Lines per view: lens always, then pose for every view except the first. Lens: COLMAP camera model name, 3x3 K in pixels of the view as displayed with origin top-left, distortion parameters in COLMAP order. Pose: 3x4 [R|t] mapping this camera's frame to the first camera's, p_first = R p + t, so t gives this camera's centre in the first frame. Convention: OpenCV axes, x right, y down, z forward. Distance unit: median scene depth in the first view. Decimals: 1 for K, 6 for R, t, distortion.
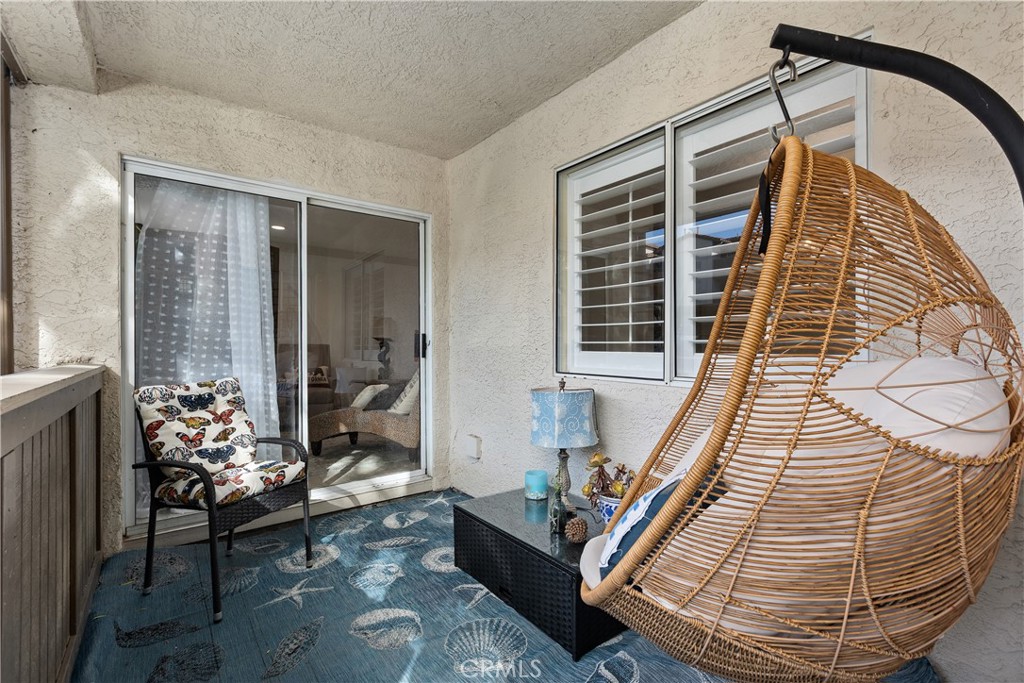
lens RADIAL K [[456.4, 0, 516.0], [0, 456.4, 338.0], [0, 0, 1]] dist [-0.000015, 0.000867]
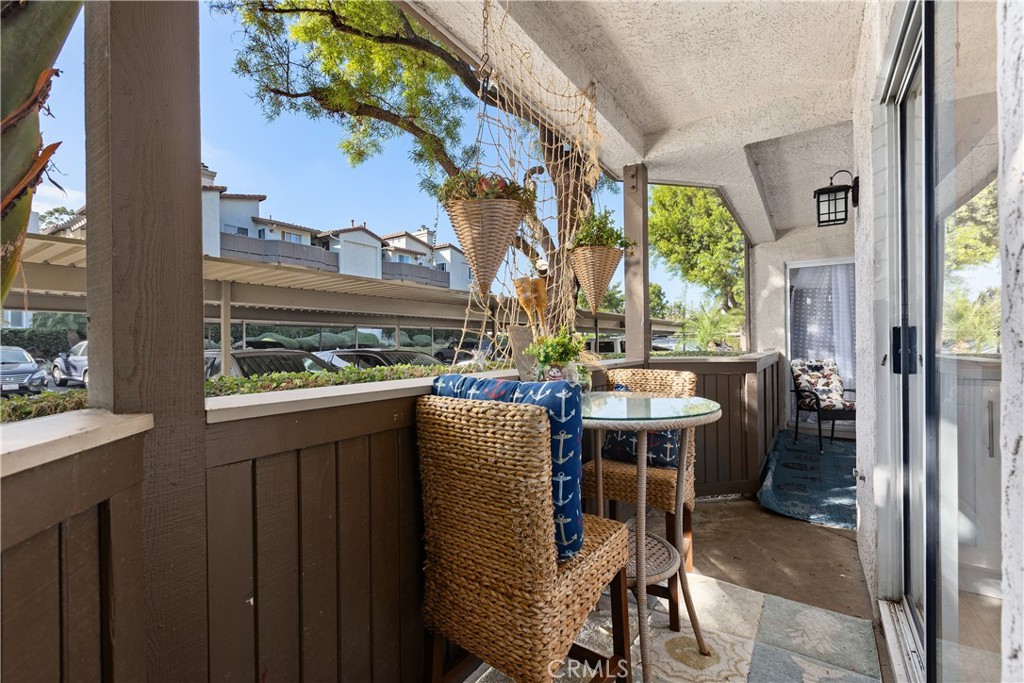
lens RADIAL K [[456.4, 0, 519.0], [0, 456.4, 343.4], [0, 0, 1]] dist [-0.000015, 0.000867]
pose [[0.331603, -0.001706, -0.943418, 0.934645], [0.012927, 0.999913, 0.002735, -0.008713], [0.943331, -0.013102, 0.331596, -1.116403]]
